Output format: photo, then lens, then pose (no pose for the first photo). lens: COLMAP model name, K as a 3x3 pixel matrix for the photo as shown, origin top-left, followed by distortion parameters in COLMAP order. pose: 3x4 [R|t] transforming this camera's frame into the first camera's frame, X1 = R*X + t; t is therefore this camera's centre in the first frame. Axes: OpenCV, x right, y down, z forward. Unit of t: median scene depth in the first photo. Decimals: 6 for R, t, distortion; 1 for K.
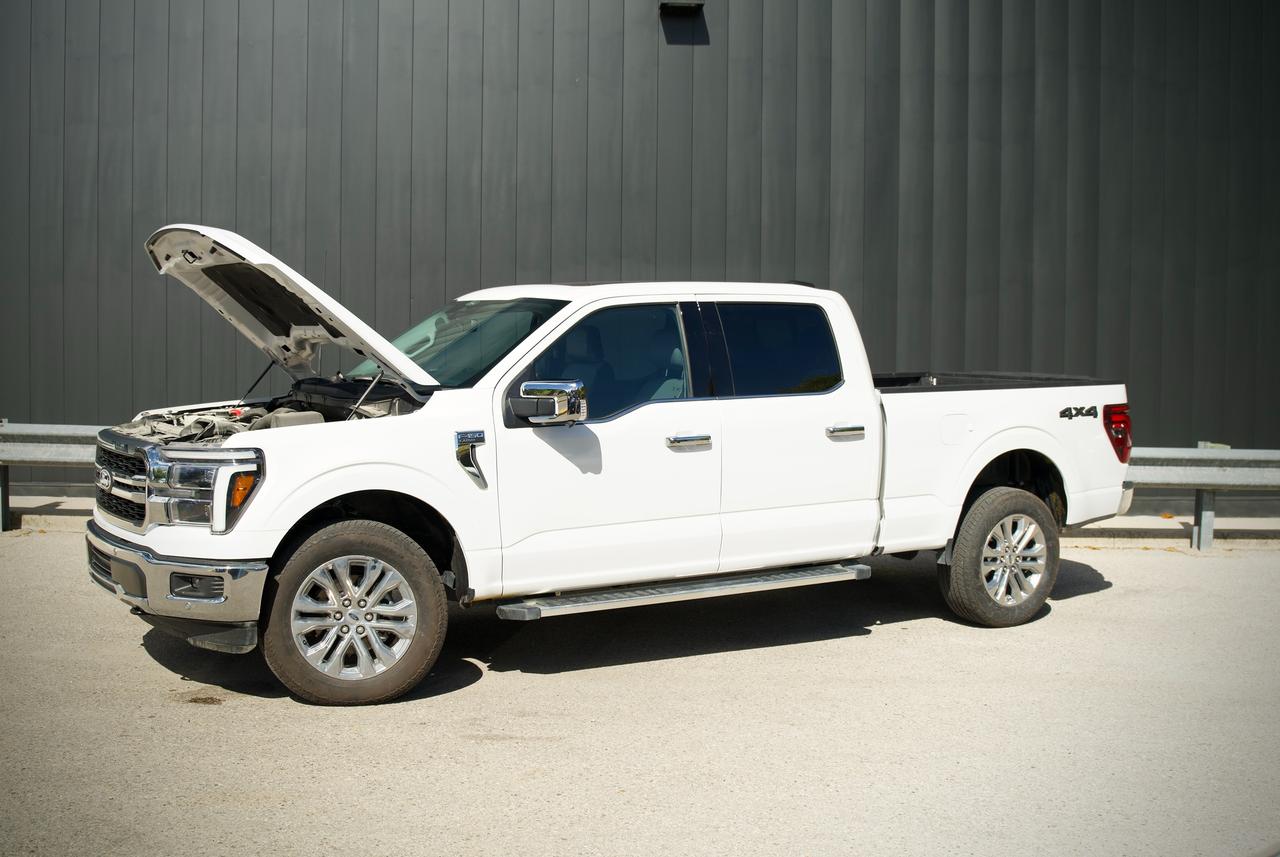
lens RADIAL K [[1337.0, 0, 646.9], [0, 1337.0, 448.5], [0, 0, 1]] dist [-0.156231, 0.140754]
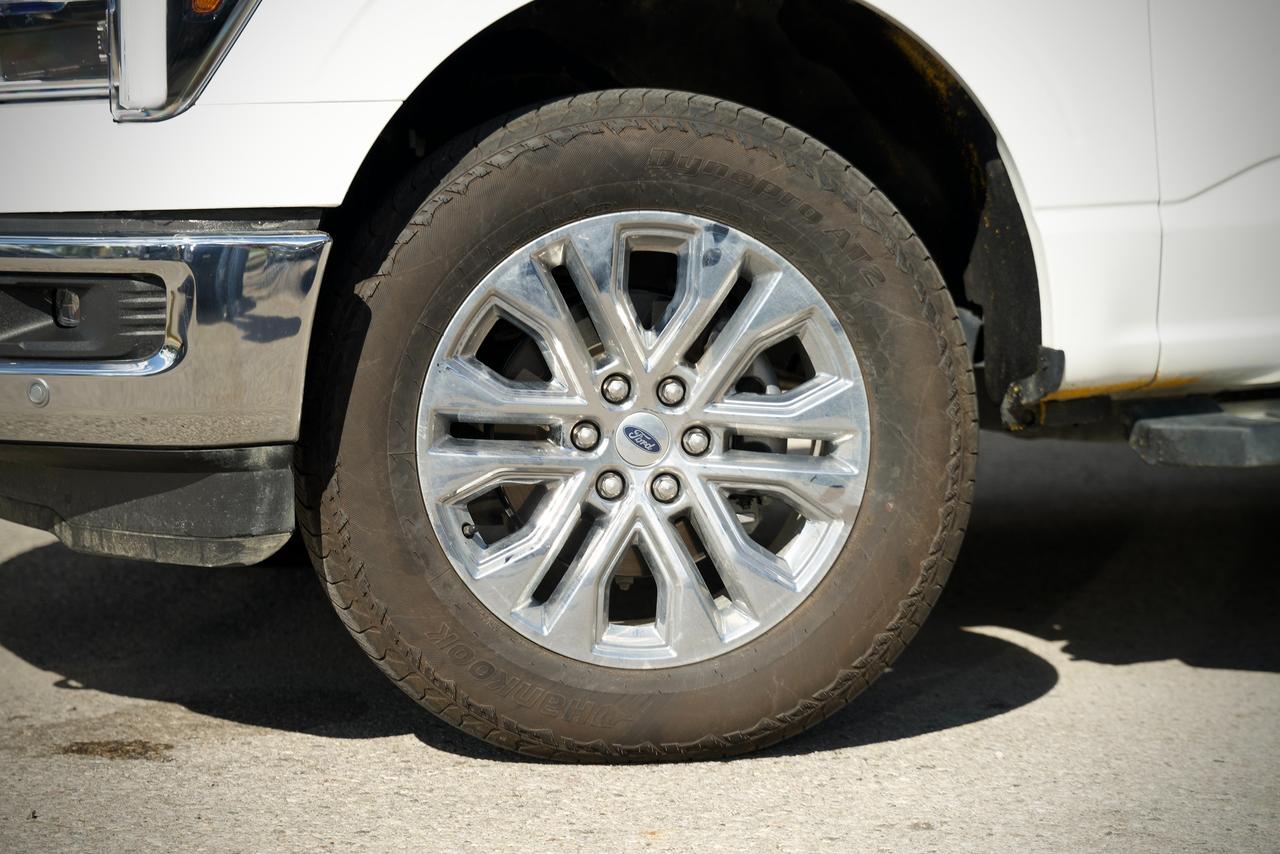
lens RADIAL K [[2659.7, 0, 641.4], [0, 2659.7, 451.3], [0, 0, 1]] dist [0.138245, 0.388348]
pose [[0.983182, -0.009808, -0.182367, -0.120588], [0.018842, 0.998676, 0.047872, 0.103214], [0.181656, -0.050503, 0.982064, 0.456033]]
